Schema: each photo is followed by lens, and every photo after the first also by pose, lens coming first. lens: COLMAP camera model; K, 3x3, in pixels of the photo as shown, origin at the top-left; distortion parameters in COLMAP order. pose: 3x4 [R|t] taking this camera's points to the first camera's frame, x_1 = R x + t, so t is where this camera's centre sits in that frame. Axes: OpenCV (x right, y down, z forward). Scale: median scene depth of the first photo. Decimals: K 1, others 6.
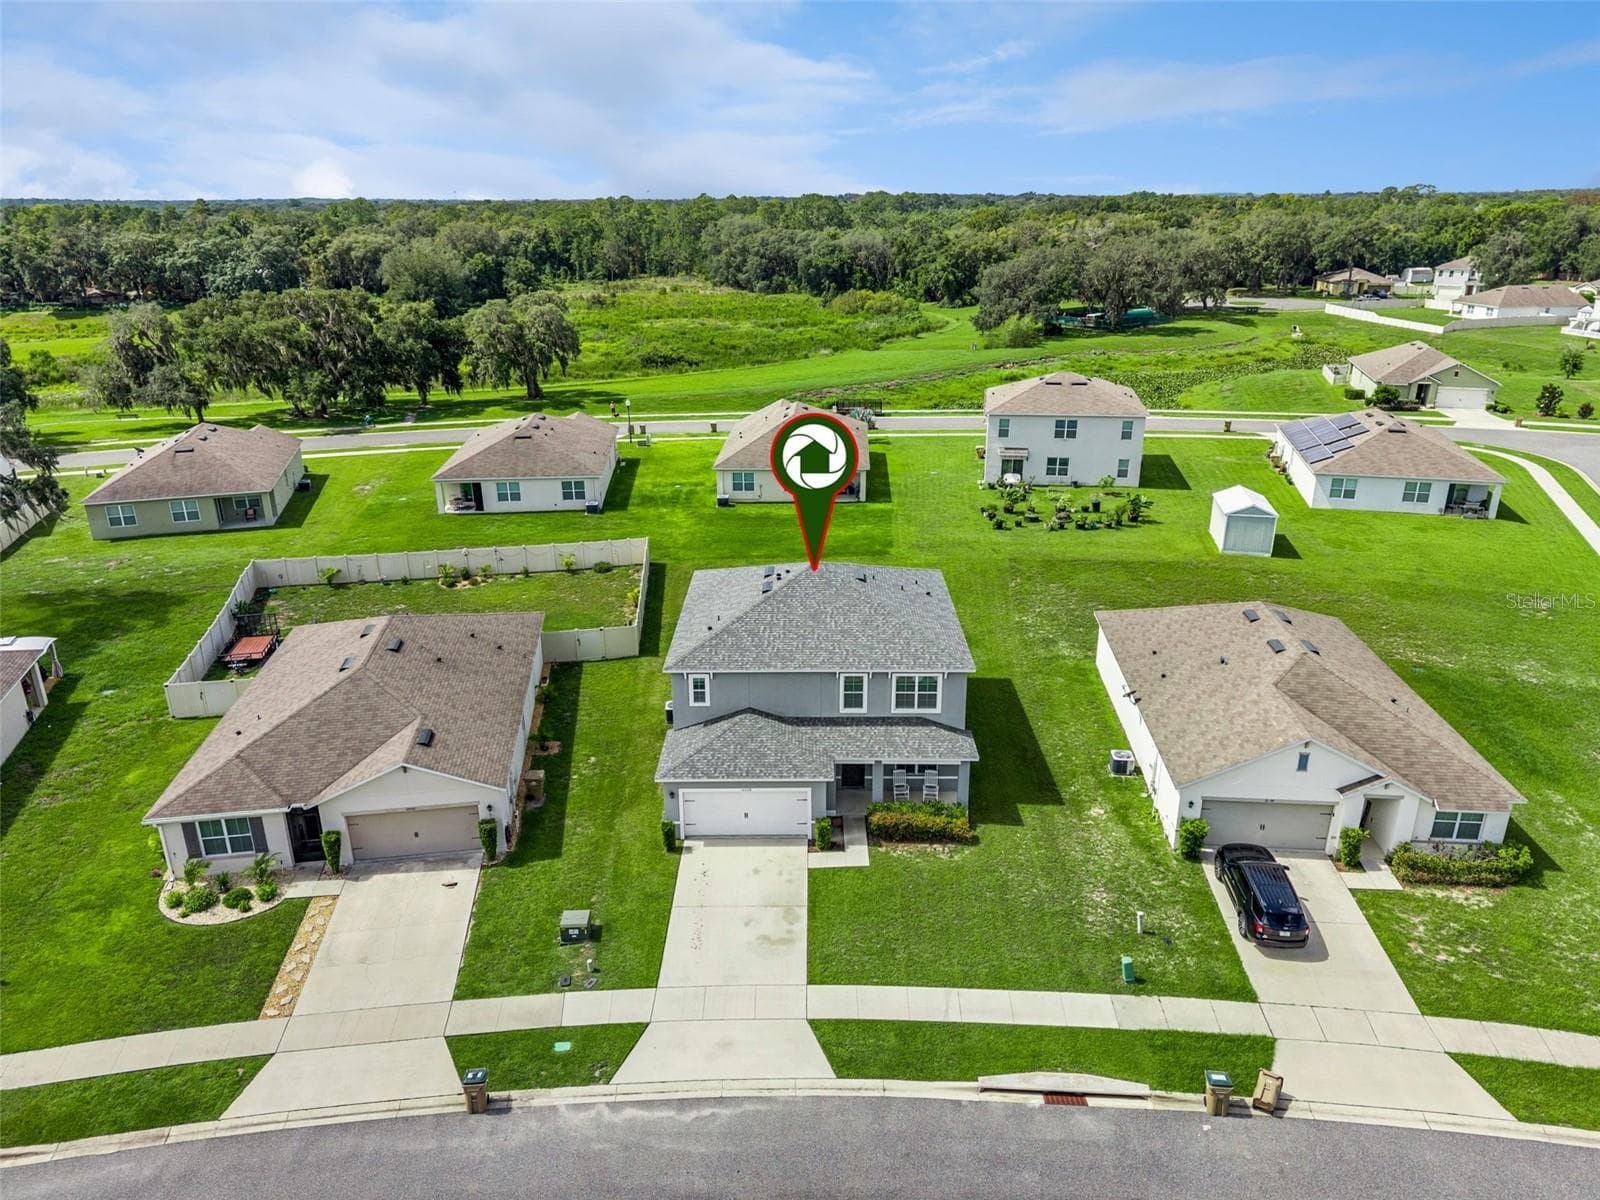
lens RADIAL K [[1097.6, 0, 800.0], [0, 1097.6, 600.0], [0, 0, 1]] dist [0.022975, -0.001653]
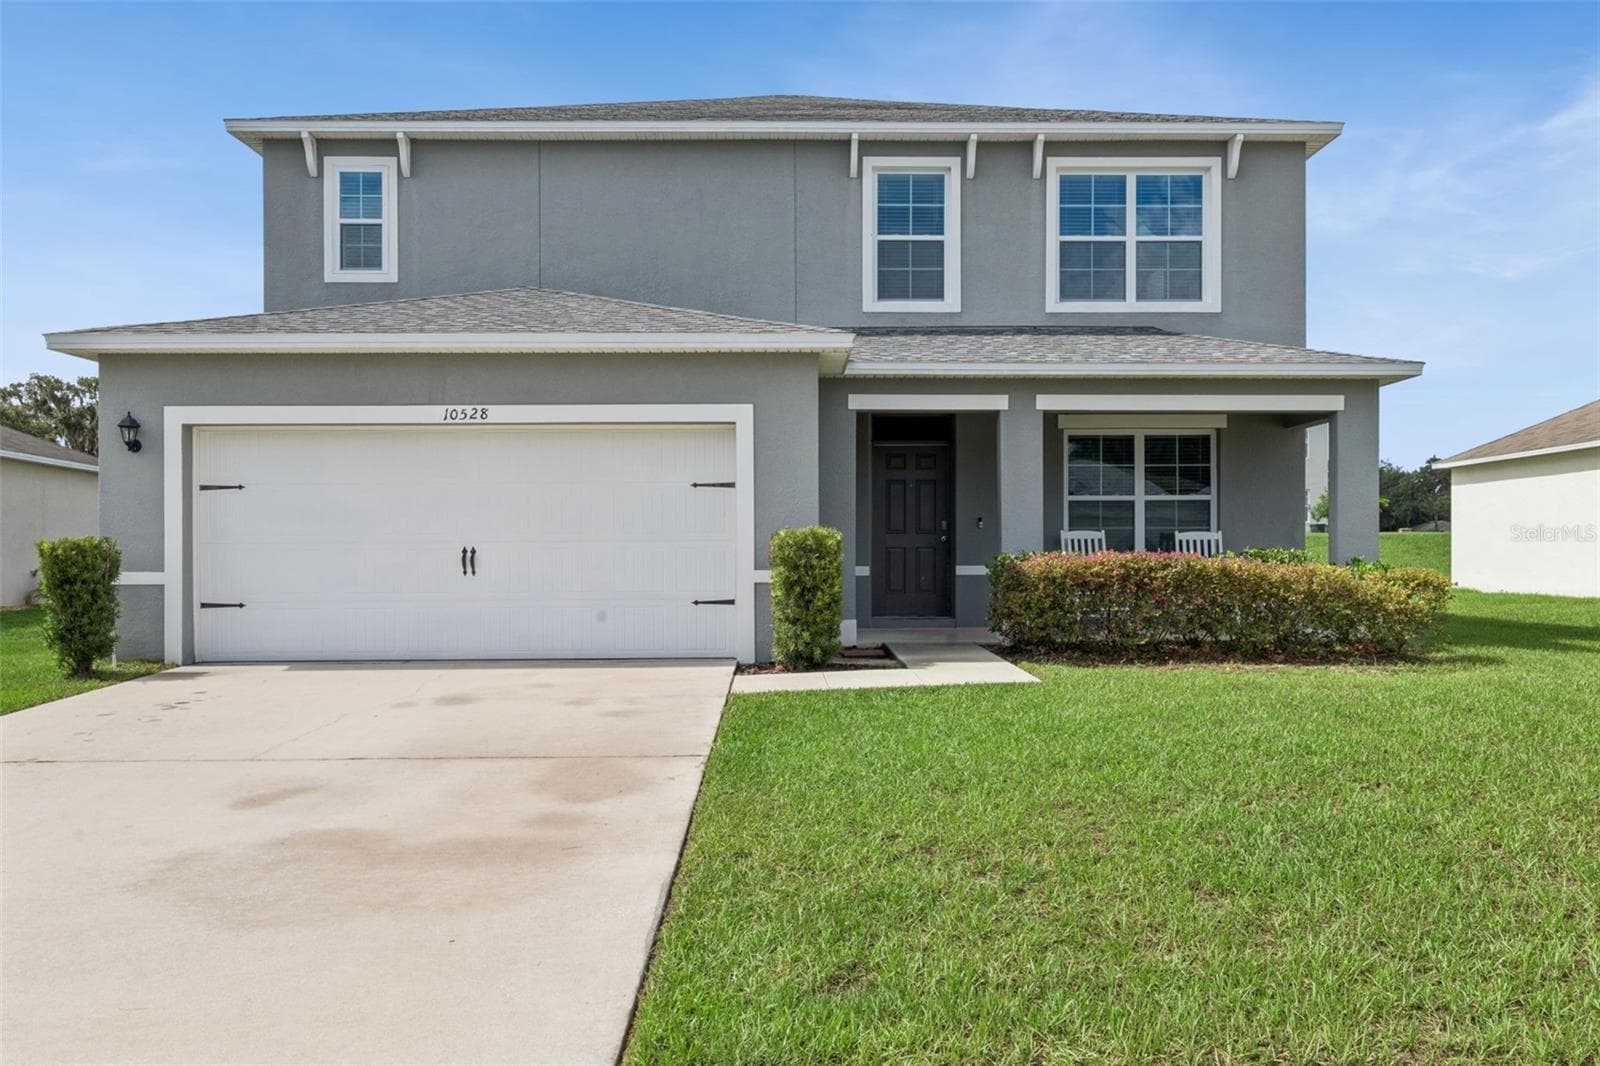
lens RADIAL K [[1270.3, 0, 803.7], [0, 1270.3, 564.0], [0, 0, 1]] dist [0.003956, -0.002541]
pose [[0.999802, 0.001457, 0.019865, 0.014812], [0.005607, 0.936412, -0.350857, 0.279339], [-0.019113, 0.350899, 0.936218, 0.725713]]
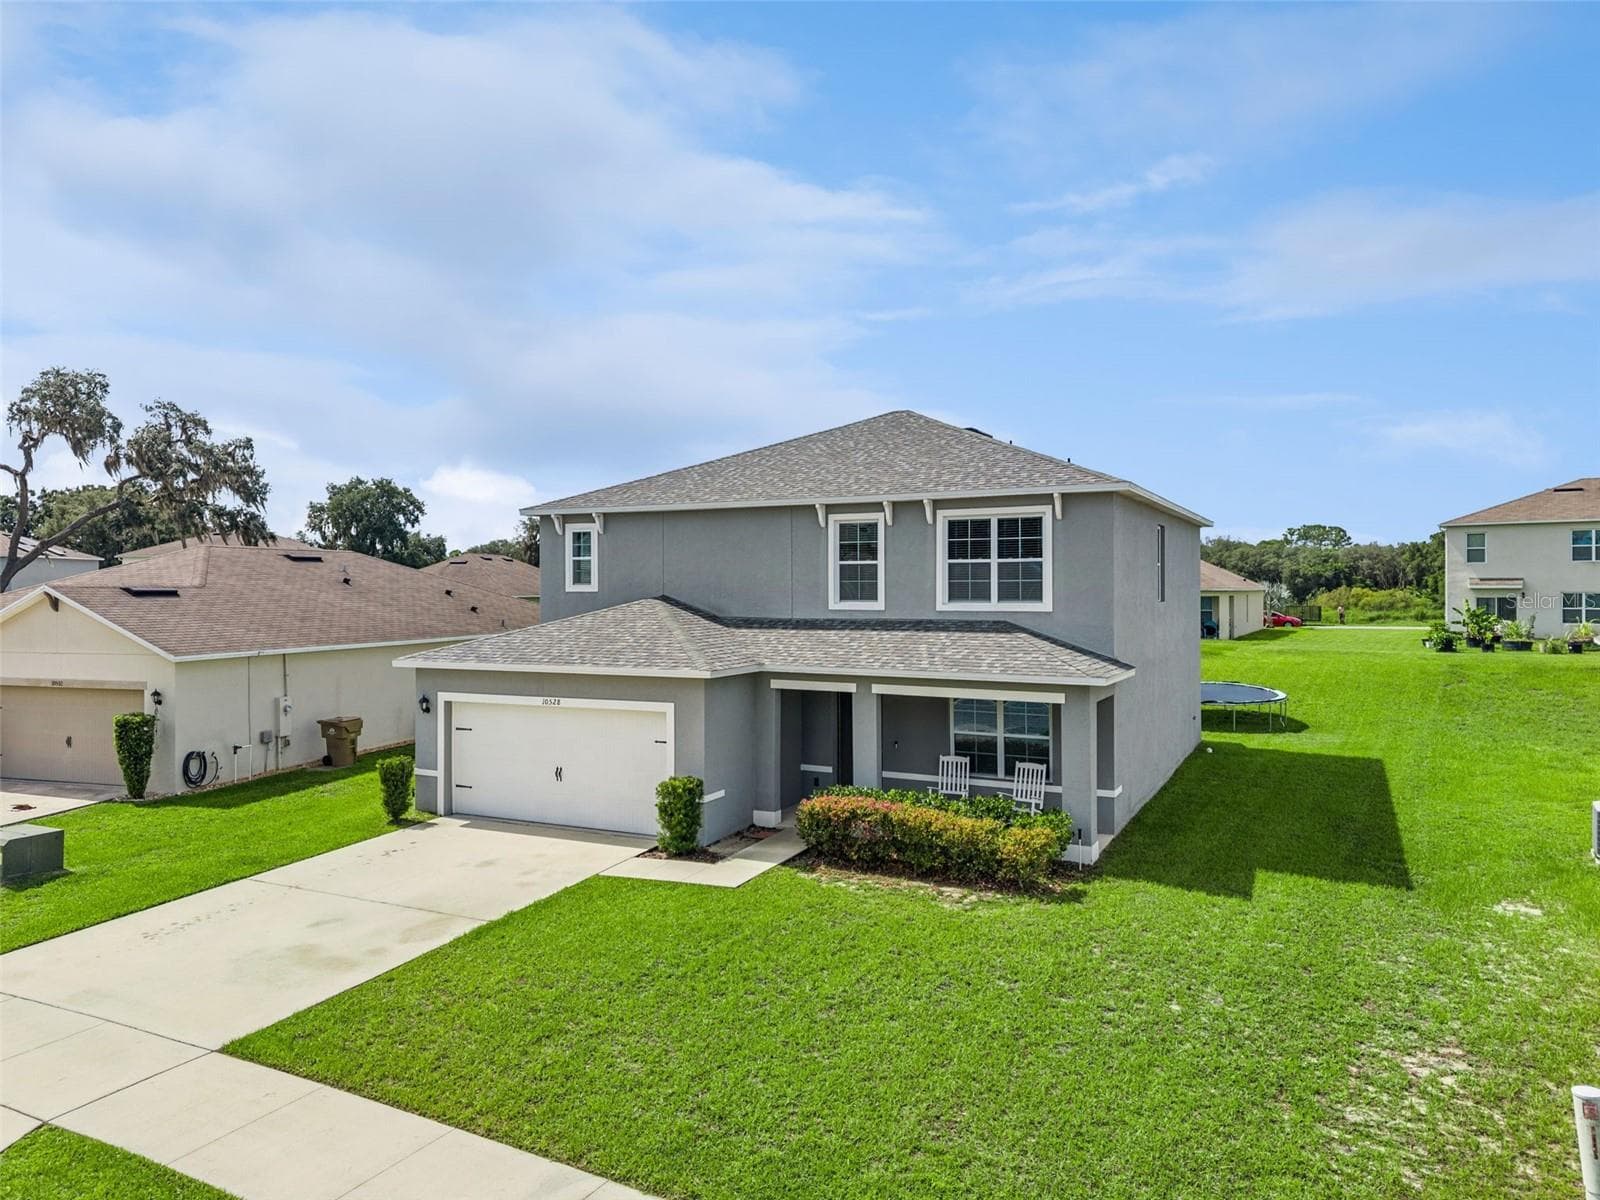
lens RADIAL K [[1085.1, 0, 787.5], [0, 1085.1, 583.7], [0, 0, 1]] dist [0.003536, -0.005431]
pose [[0.890686, 0.000103, -0.454619, 0.226520], [-0.163051, 0.933543, -0.319236, 0.240823], [0.424373, 0.358465, 0.831511, 0.622148]]
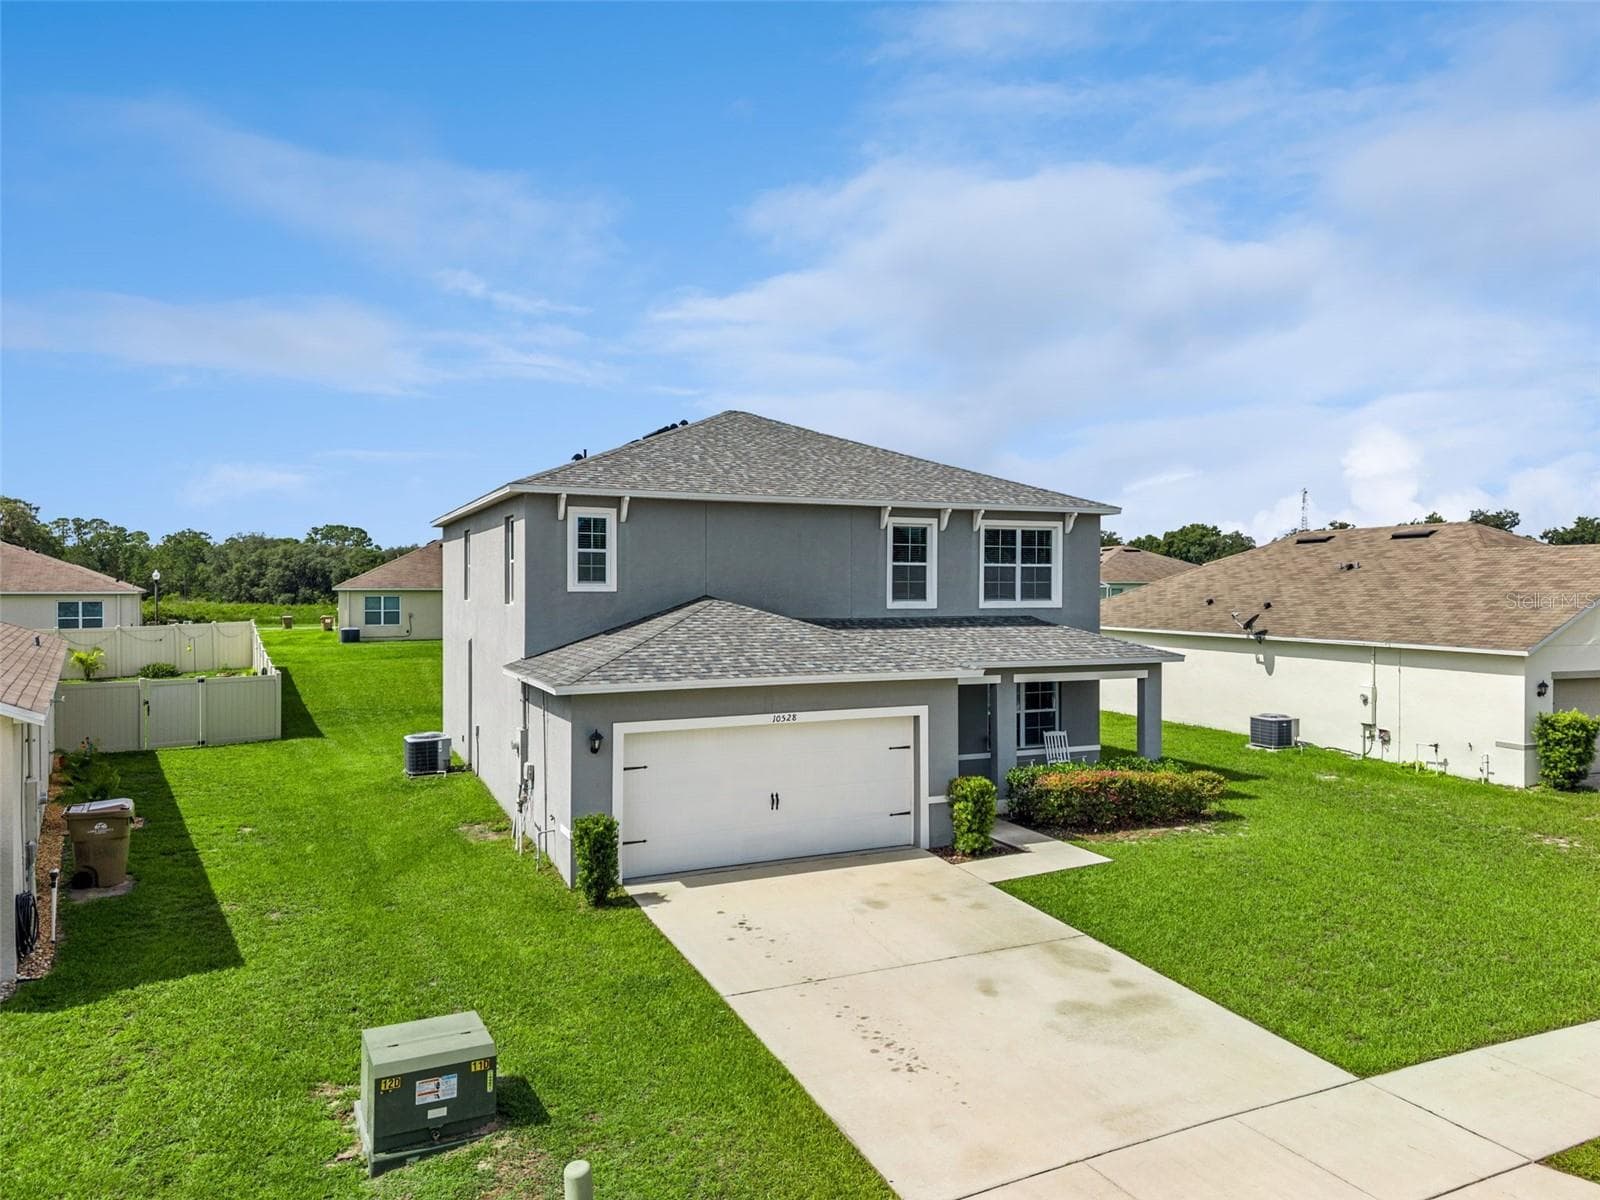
lens RADIAL K [[1097.6, 0, 800.0], [0, 1097.6, 600.0], [0, 0, 1]] dist [0.022975, -0.001653]
pose [[0.906051, 0.000685, 0.423168, -0.197222], [0.145643, 0.938401, -0.313356, 0.242799], [-0.397315, 0.345548, 0.850139, 0.621124]]
